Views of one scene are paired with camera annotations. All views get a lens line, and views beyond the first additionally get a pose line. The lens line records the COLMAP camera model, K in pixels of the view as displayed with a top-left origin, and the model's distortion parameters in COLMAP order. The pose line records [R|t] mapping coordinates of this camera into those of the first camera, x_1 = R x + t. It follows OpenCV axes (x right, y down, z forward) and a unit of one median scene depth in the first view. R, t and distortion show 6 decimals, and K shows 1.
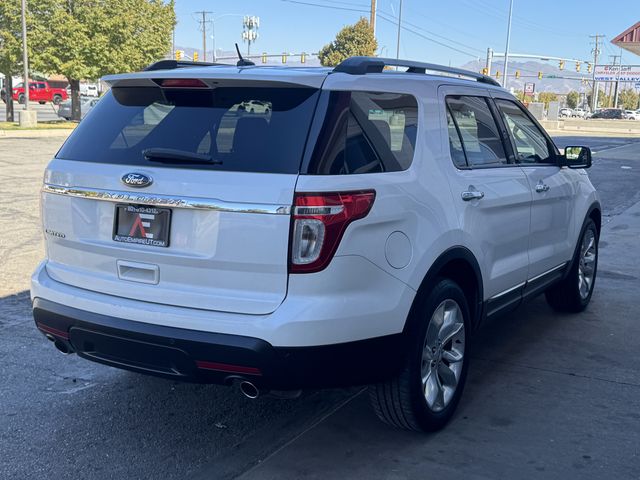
lens RADIAL K [[798.3, 0, 320.3], [0, 798.3, 236.8], [0, 0, 1]] dist [0.118906, 0.000000]
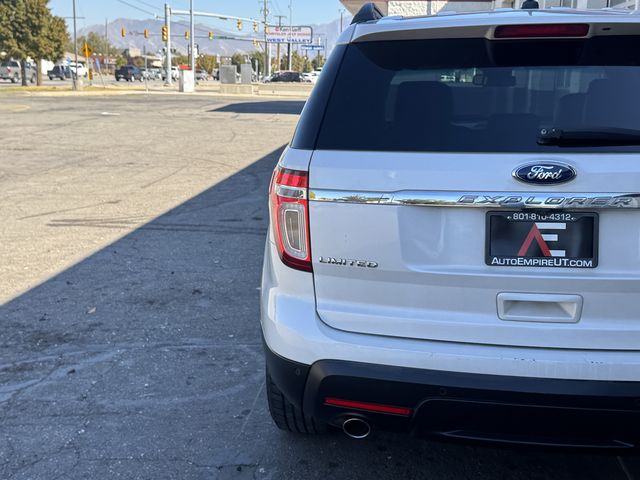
lens RADIAL K [[878.6, 0, 319.3], [0, 878.6, 244.2], [0, 0, 1]] dist [0.168883, 0.000000]
pose [[0.929839, -0.094795, 0.355545, -0.668585], [0.083197, 0.995386, 0.047808, -0.062129], [-0.358437, -0.014873, 0.933436, 0.355822]]
